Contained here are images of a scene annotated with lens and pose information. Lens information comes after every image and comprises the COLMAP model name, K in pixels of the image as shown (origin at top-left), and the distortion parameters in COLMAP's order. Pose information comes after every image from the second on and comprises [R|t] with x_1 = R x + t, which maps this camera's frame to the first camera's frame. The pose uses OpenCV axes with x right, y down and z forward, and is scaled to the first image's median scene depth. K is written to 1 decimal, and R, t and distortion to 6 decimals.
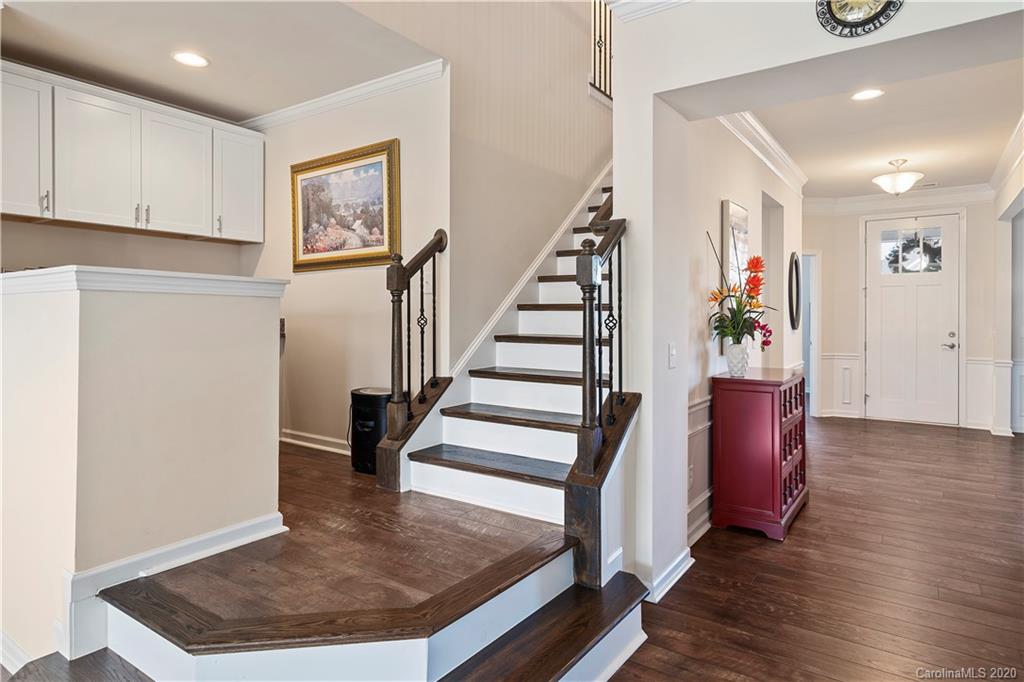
lens RADIAL K [[609.6, 0, 511.4], [0, 609.6, 339.1], [0, 0, 1]] dist [0.000323, -0.000186]
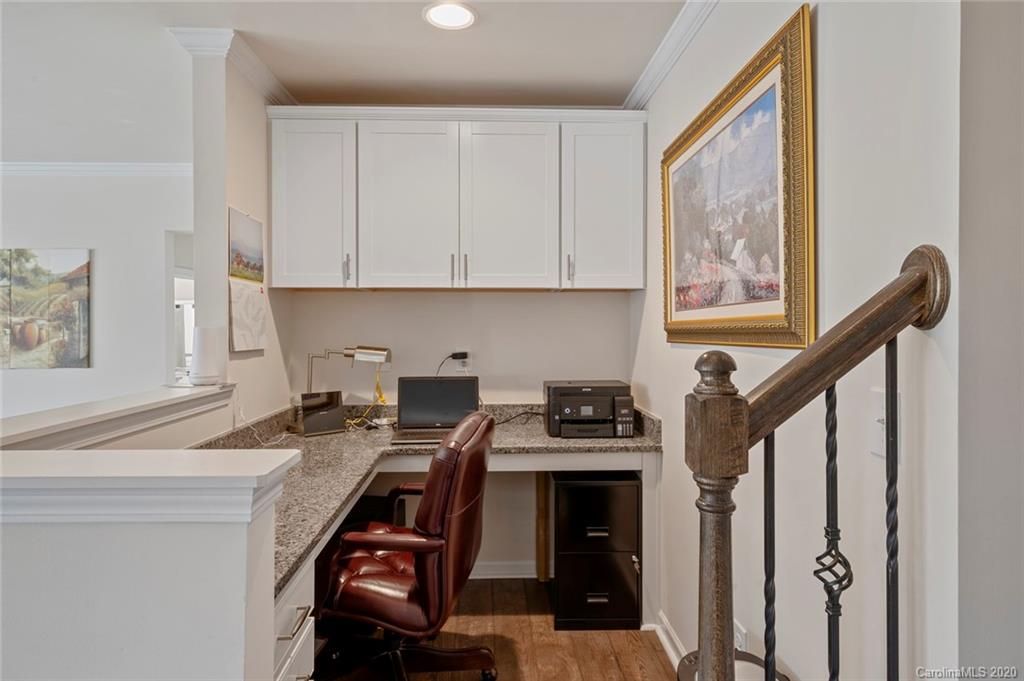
lens RADIAL K [[609.6, 0, 510.0], [0, 609.6, 317.2], [0, 0, 1]] dist [0.000323, -0.000186]
pose [[0.594710, -0.015386, -0.803793, -0.000897], [-0.020511, 0.999201, -0.034303, -0.125276], [0.803679, 0.036887, 0.593919, 0.632770]]
